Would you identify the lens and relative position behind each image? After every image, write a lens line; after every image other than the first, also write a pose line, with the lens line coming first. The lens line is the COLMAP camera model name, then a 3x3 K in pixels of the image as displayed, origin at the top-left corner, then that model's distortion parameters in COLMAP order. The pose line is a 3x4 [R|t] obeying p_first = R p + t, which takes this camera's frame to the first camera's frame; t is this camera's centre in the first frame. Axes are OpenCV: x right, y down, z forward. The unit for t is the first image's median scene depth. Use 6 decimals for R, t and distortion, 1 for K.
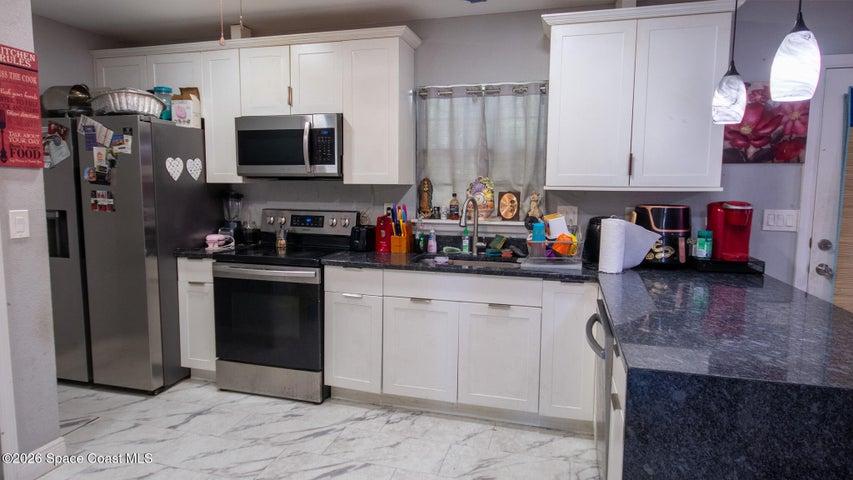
lens RADIAL K [[509.9, 0, 424.5], [0, 509.9, 241.2], [0, 0, 1]] dist [-0.000146, 0.004251]
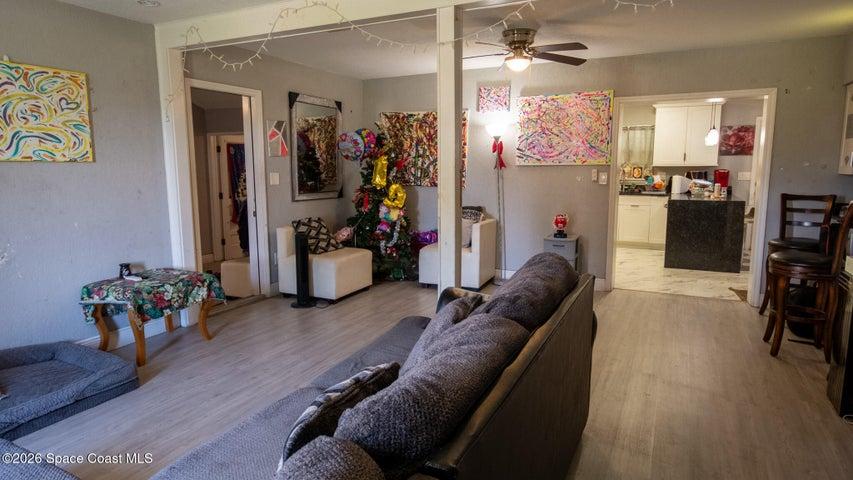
lens RADIAL K [[509.9, 0, 425.5], [0, 509.9, 238.4], [0, 0, 1]] dist [-0.000146, 0.004251]
pose [[0.980932, 0.013701, -0.193867, -0.442912], [-0.006864, 0.999332, 0.035892, 0.206313], [0.194230, -0.033877, 0.980371, -2.022975]]
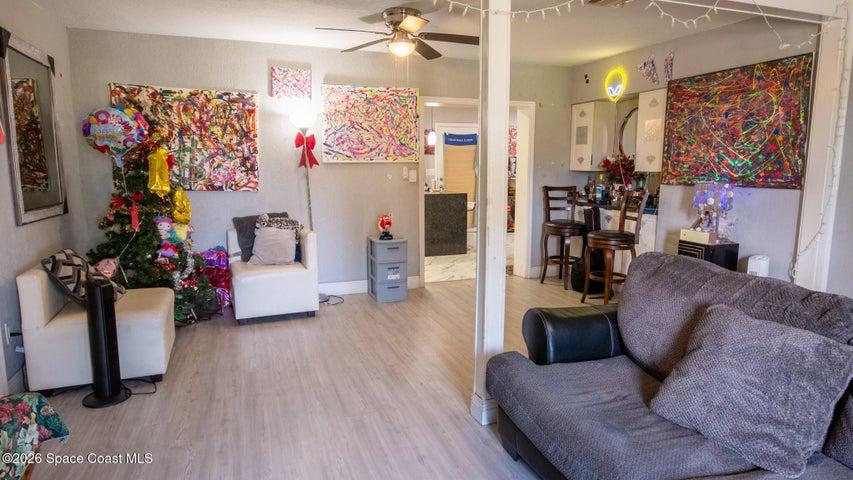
lens RADIAL K [[509.9, 0, 425.4], [0, 509.9, 238.1], [0, 0, 1]] dist [-0.000146, 0.004251]
pose [[0.815187, -0.095154, 0.571328, -1.204147], [0.069794, 0.995363, 0.066192, 0.155409], [-0.574977, -0.014084, 0.818048, -1.620949]]
